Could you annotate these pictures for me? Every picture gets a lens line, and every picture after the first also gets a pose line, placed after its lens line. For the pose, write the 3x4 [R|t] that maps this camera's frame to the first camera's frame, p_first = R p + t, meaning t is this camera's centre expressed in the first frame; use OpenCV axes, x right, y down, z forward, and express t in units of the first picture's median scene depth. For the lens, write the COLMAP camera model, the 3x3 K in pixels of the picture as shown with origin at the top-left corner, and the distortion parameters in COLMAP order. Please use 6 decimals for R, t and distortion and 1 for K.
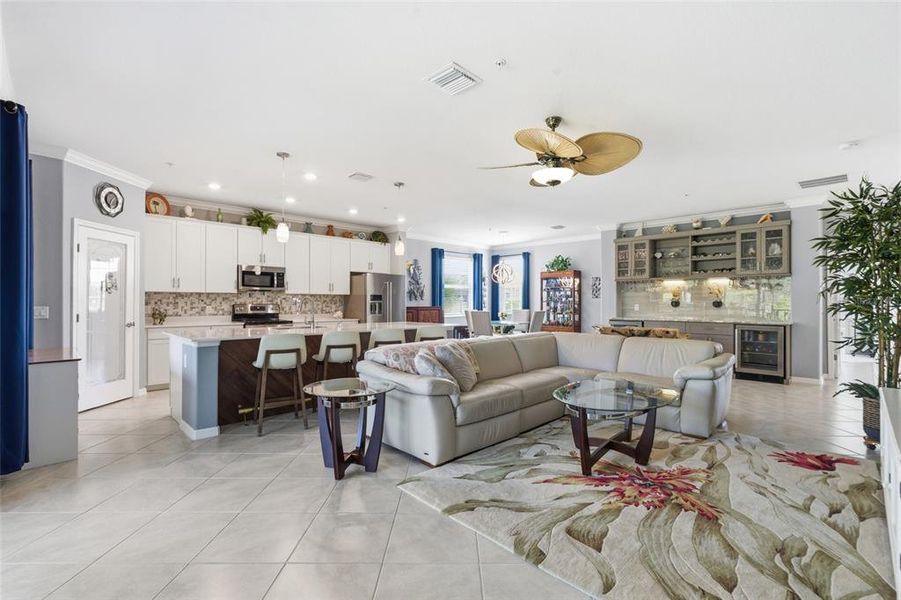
lens RADIAL K [[405.1, 0, 454.1], [0, 405.1, 300.3], [0, 0, 1]] dist [-0.012321, 0.006058]
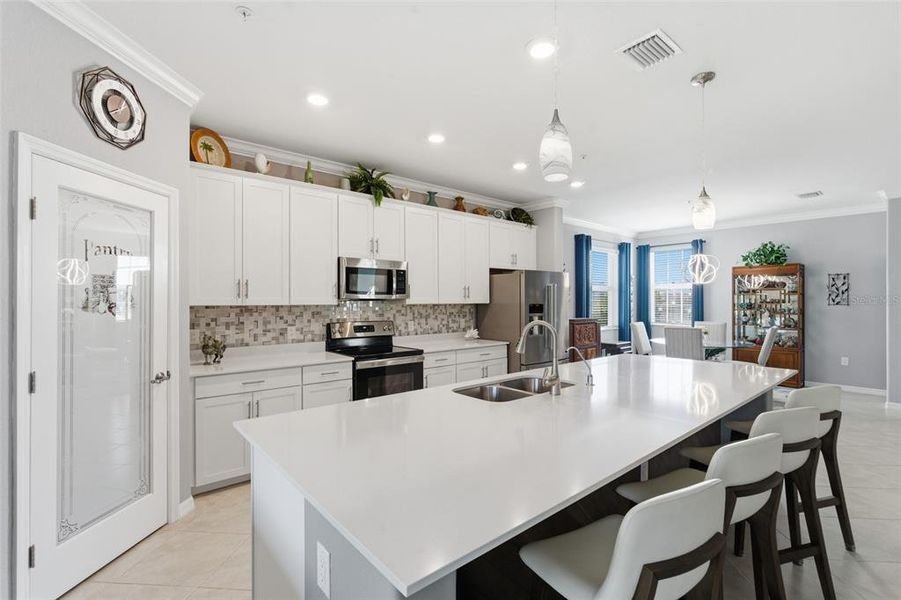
lens RADIAL K [[409.1, 0, 454.2], [0, 409.1, 299.8], [0, 0, 1]] dist [-0.016488, 0.010095]
pose [[0.997016, -0.003332, -0.077119, -0.318452], [0.003434, 0.999993, 0.001191, -0.025248], [0.077115, -0.001453, 0.997021, 0.414818]]
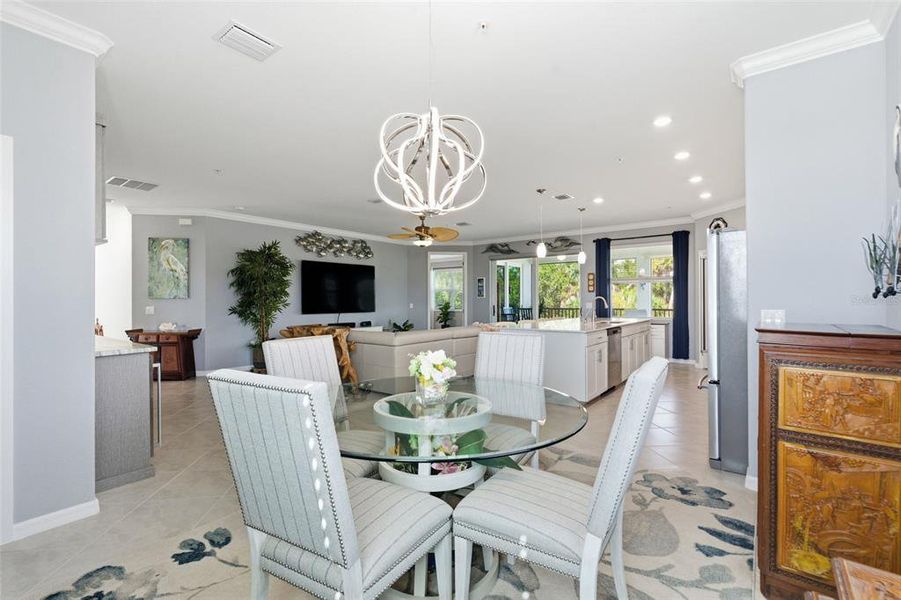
lens RADIAL K [[409.1, 0, 454.2], [0, 409.1, 299.8], [0, 0, 1]] dist [-0.016488, 0.010095]
pose [[-0.991671, 0.002662, -0.128770, 0.188645], [0.003119, 0.999990, -0.003350, 0.002599], [0.128760, -0.003724, -0.991669, 1.668232]]
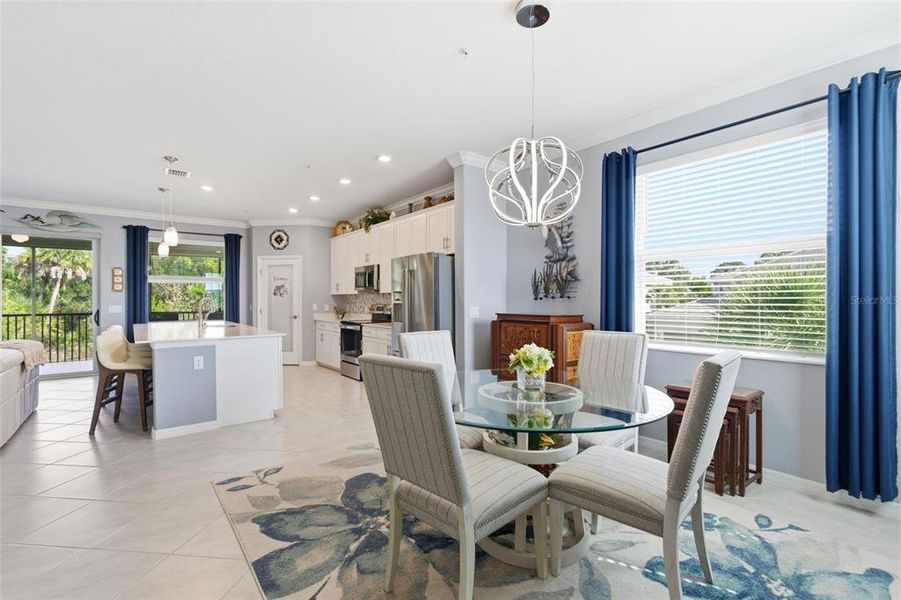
lens RADIAL K [[409.1, 0, 454.2], [0, 409.1, 299.8], [0, 0, 1]] dist [-0.016488, 0.010095]
pose [[-0.114857, -0.003336, -0.993376, 0.502948], [0.004454, 0.999983, -0.003874, 0.002768], [0.993372, -0.004869, -0.114840, 1.362594]]
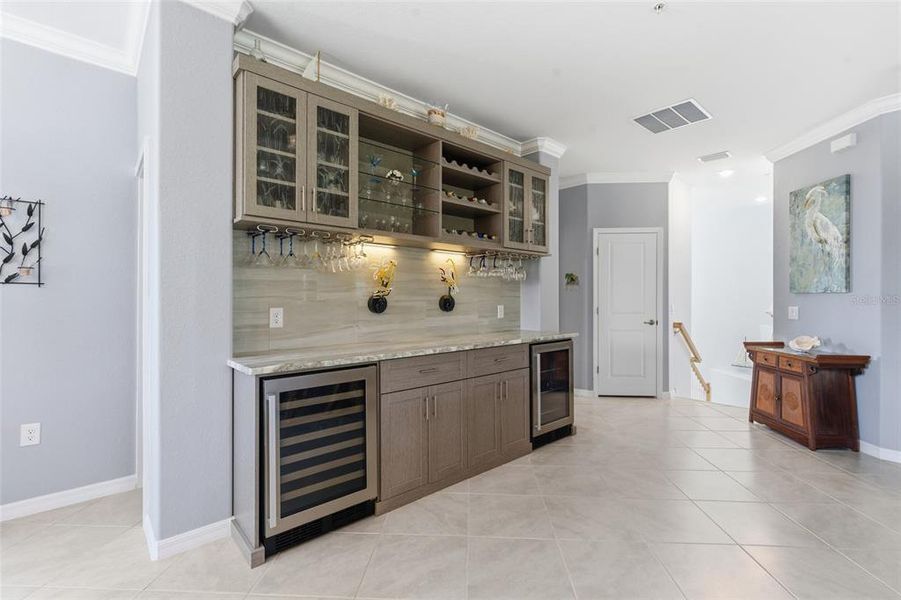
lens RADIAL K [[405.1, 0, 454.1], [0, 405.1, 300.3], [0, 0, 1]] dist [-0.012321, 0.006058]
pose [[0.048308, -0.005149, 0.998819, 0.180551], [-0.002700, 0.999982, 0.005286, 0.002407], [-0.998829, -0.002952, 0.048293, 1.040335]]
